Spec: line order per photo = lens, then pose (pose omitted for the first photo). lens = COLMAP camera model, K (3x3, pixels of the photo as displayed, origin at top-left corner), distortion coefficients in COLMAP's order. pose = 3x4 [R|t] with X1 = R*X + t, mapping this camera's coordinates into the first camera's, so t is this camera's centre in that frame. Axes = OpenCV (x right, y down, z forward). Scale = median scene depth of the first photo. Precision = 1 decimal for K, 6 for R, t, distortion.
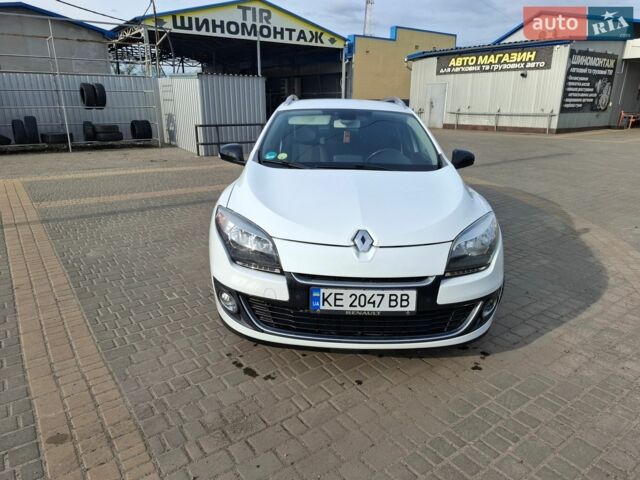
lens RADIAL K [[438.8, 0, 321.0], [0, 438.8, 235.7], [0, 0, 1]] dist [0.020312, -0.007524]
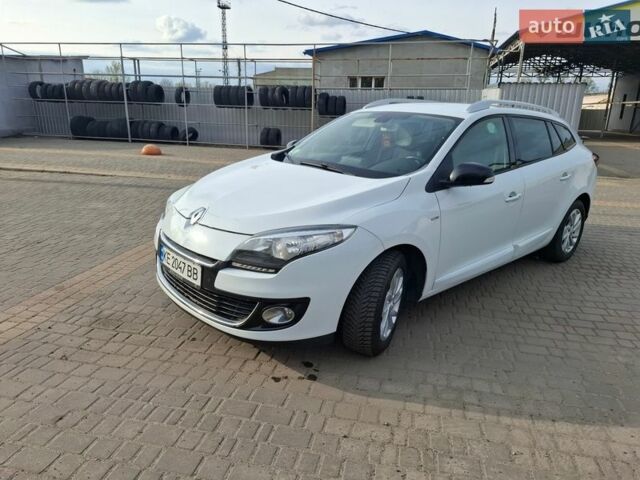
lens RADIAL K [[438.8, 0, 321.0], [0, 438.8, 243.6], [0, 0, 1]] dist [0.020312, -0.007524]
pose [[0.662661, 0.221151, -0.715522, 1.026661], [-0.231205, 0.969148, 0.085417, -0.083711], [0.712337, 0.108830, 0.693348, 0.384523]]
